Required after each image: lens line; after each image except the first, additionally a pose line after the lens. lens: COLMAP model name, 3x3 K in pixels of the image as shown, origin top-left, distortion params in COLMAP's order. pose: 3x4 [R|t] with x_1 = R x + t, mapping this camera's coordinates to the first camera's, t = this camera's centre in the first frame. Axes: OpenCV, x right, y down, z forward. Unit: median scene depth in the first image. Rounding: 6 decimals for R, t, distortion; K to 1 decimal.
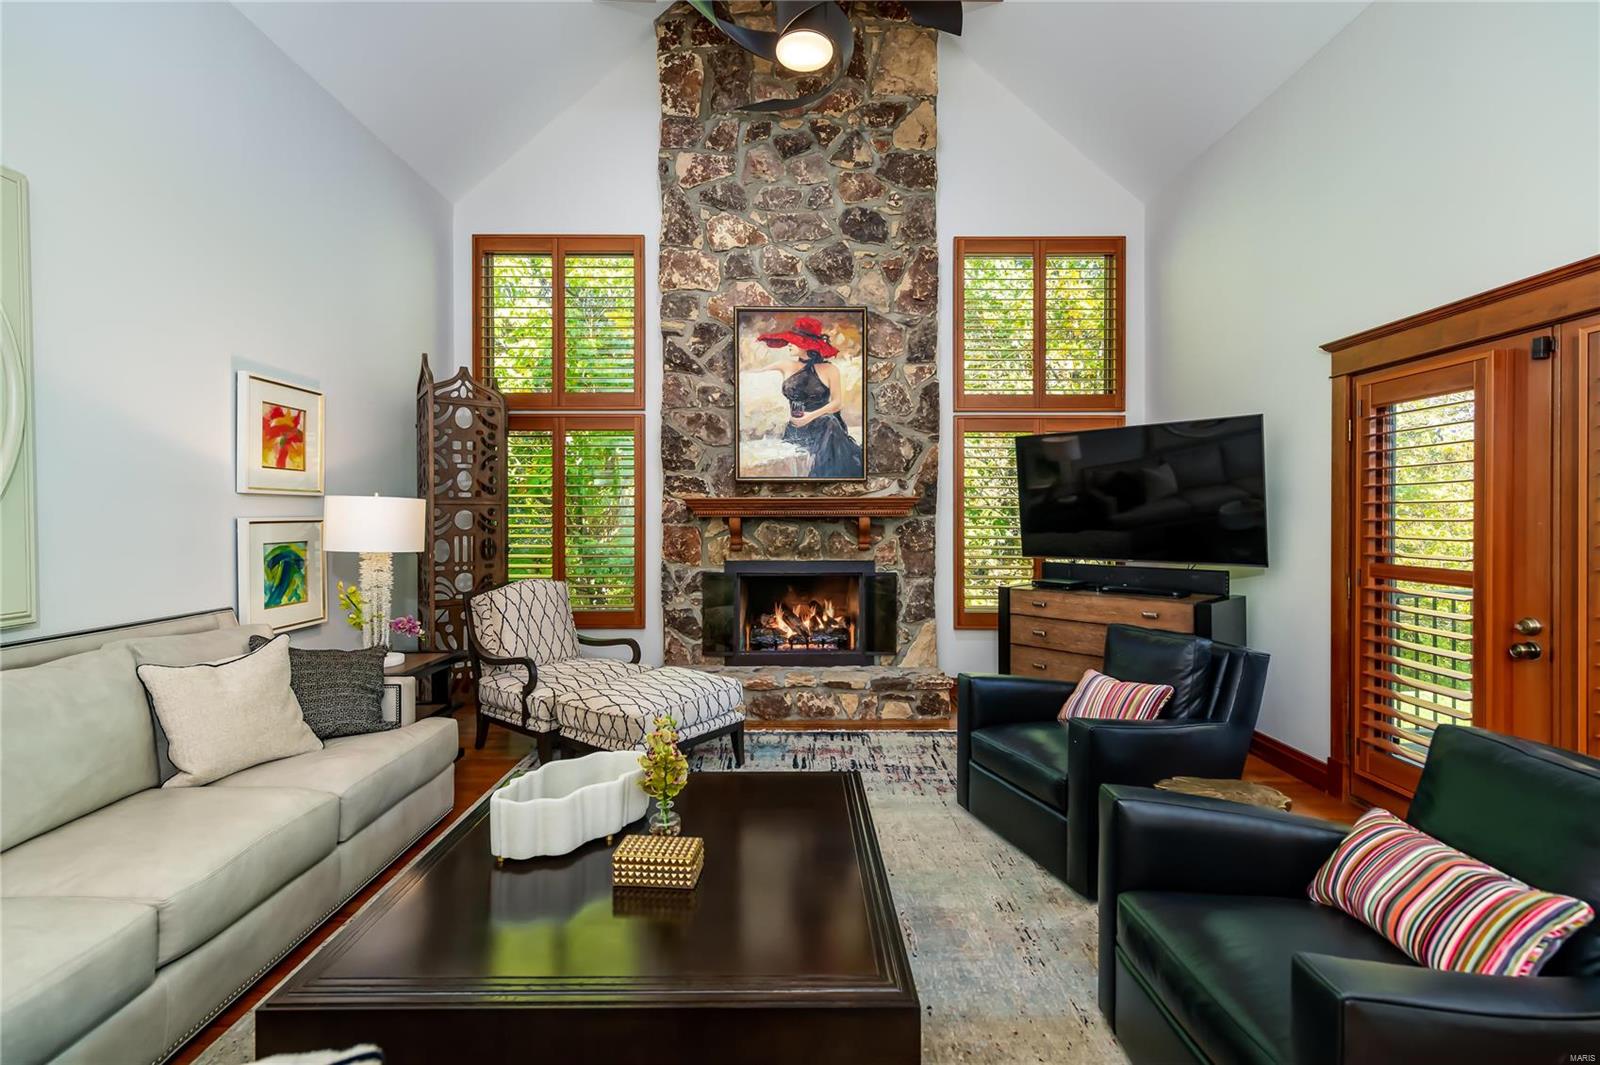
lens RADIAL K [[706.5, 0, 794.8], [0, 706.5, 520.4], [0, 0, 1]] dist [0.004033, 0.000029]
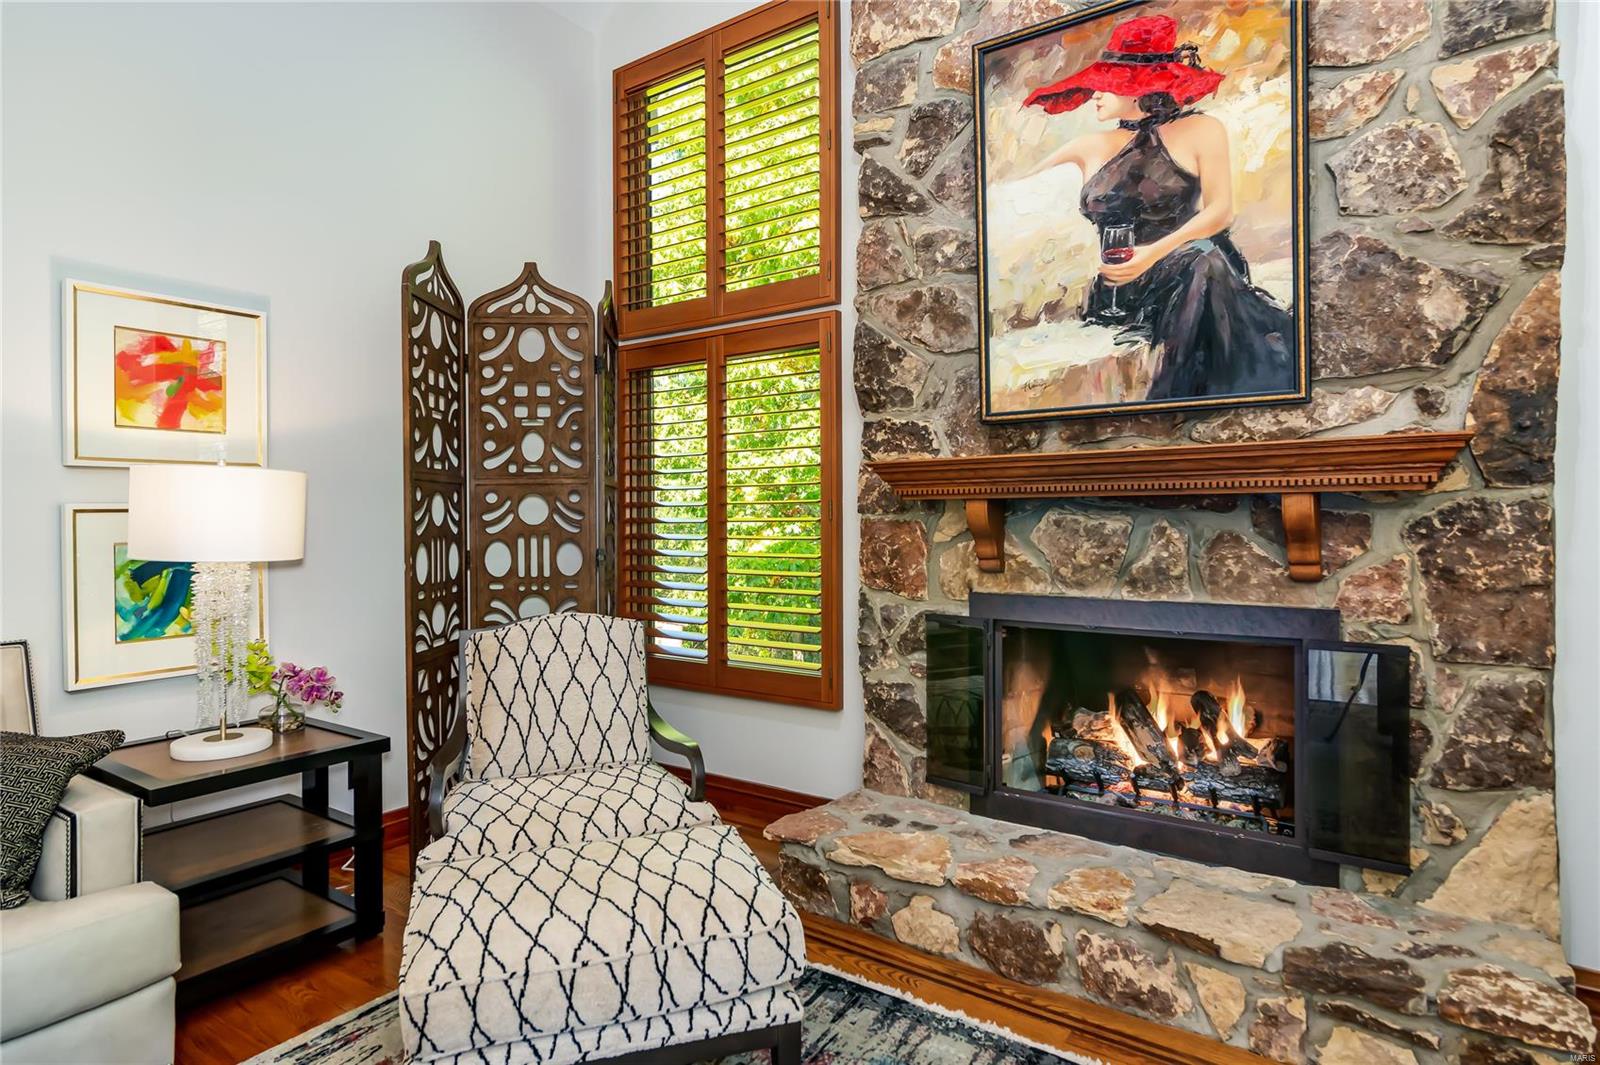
lens RADIAL K [[881.4, 0, 790.1], [0, 881.4, 518.3], [0, 0, 1]] dist [0.006825, -0.000739]
pose [[0.814350, -0.002738, -0.580367, 0.148716], [0.002458, 0.999996, -0.001267, 0.007751], [0.580369, -0.000395, 0.814354, 0.446832]]
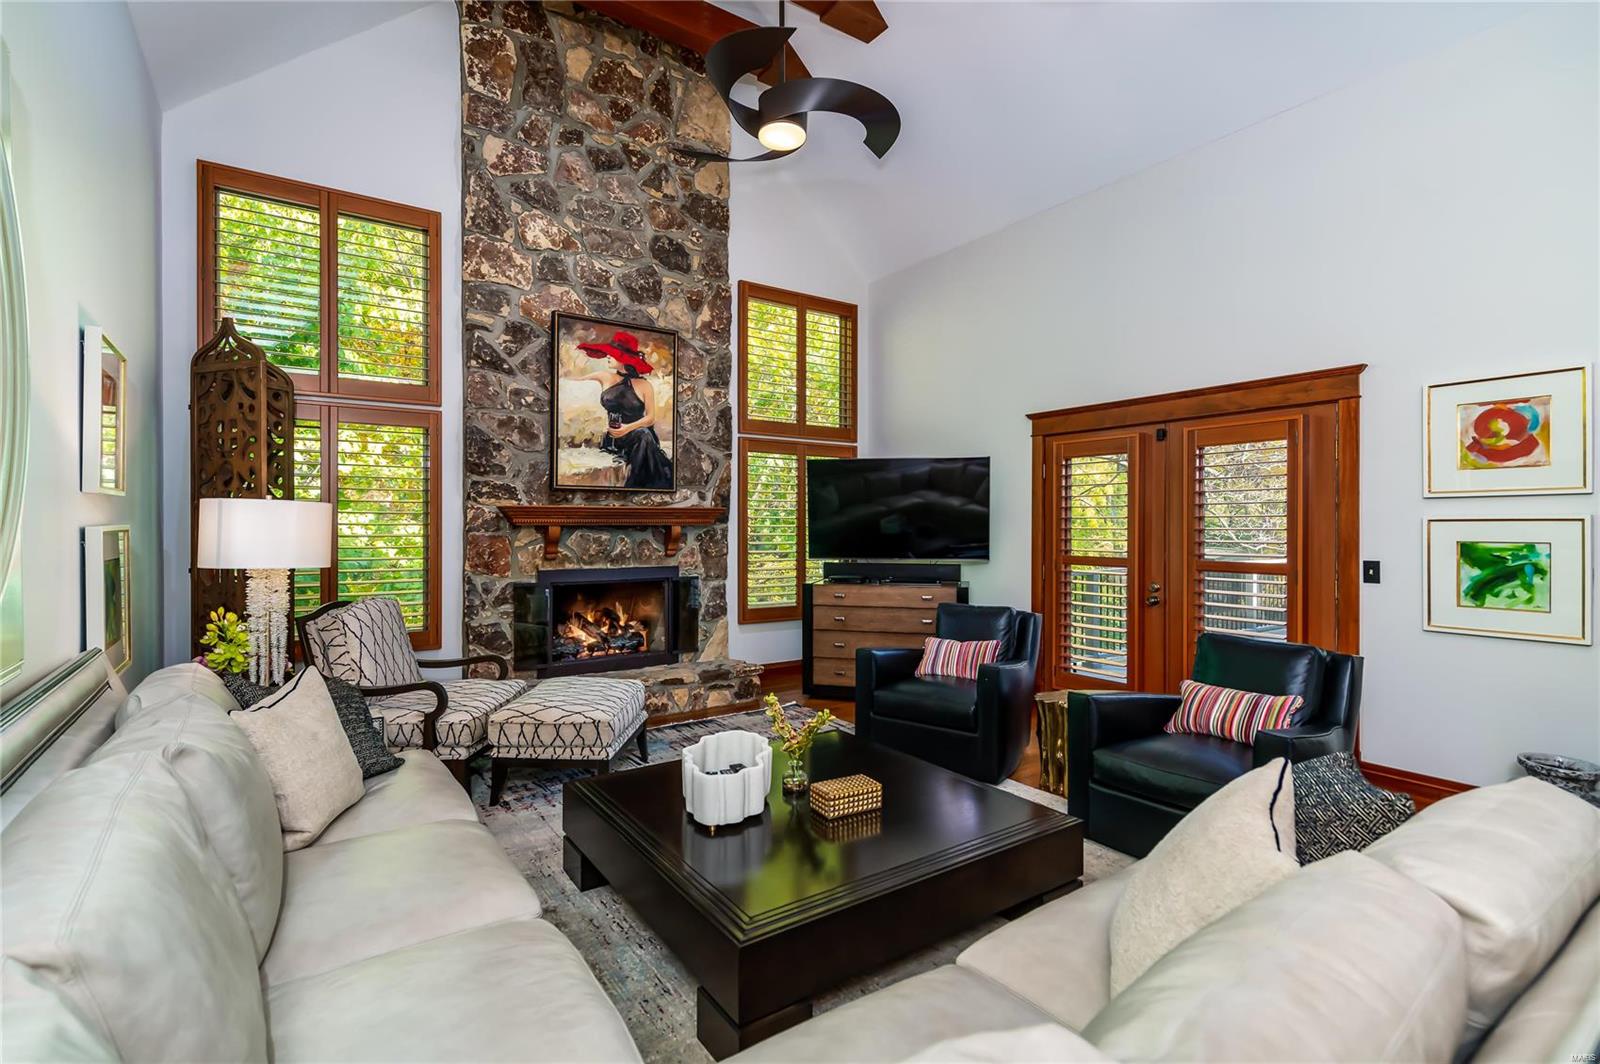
lens RADIAL K [[725.1, 0, 778.8], [0, 725.1, 528.3], [0, 0, 1]] dist [0.003250, -0.000038]
pose [[0.835553, -0.000667, 0.549409, -0.370544], [0.000544, 1.000000, 0.000387, -0.000942], [-0.549409, -0.000024, 0.835553, -0.011439]]
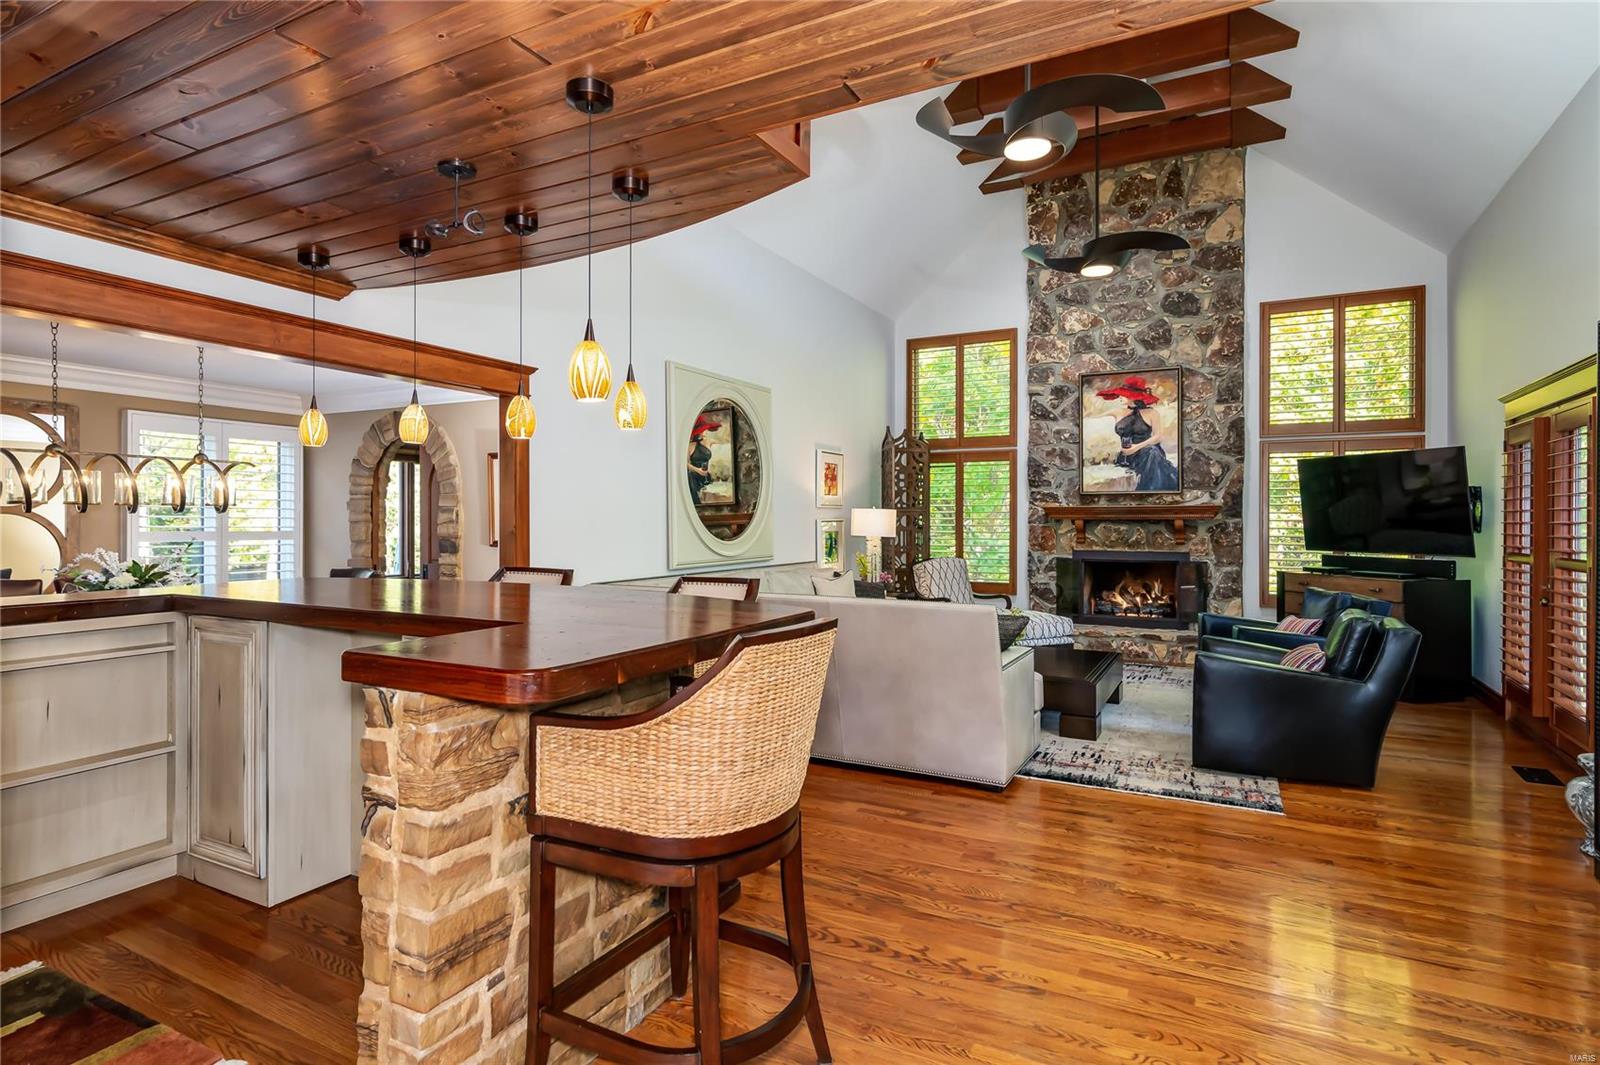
lens RADIAL K [[800.4, 0, 797.2], [0, 800.4, 519.1], [0, 0, 1]] dist [0.004905, 0.000409]
pose [[0.879992, 0.002338, -0.474982, 0.181056], [-0.005103, 0.999977, -0.004532, 0.004612], [0.474960, 0.006412, 0.879984, -0.695728]]
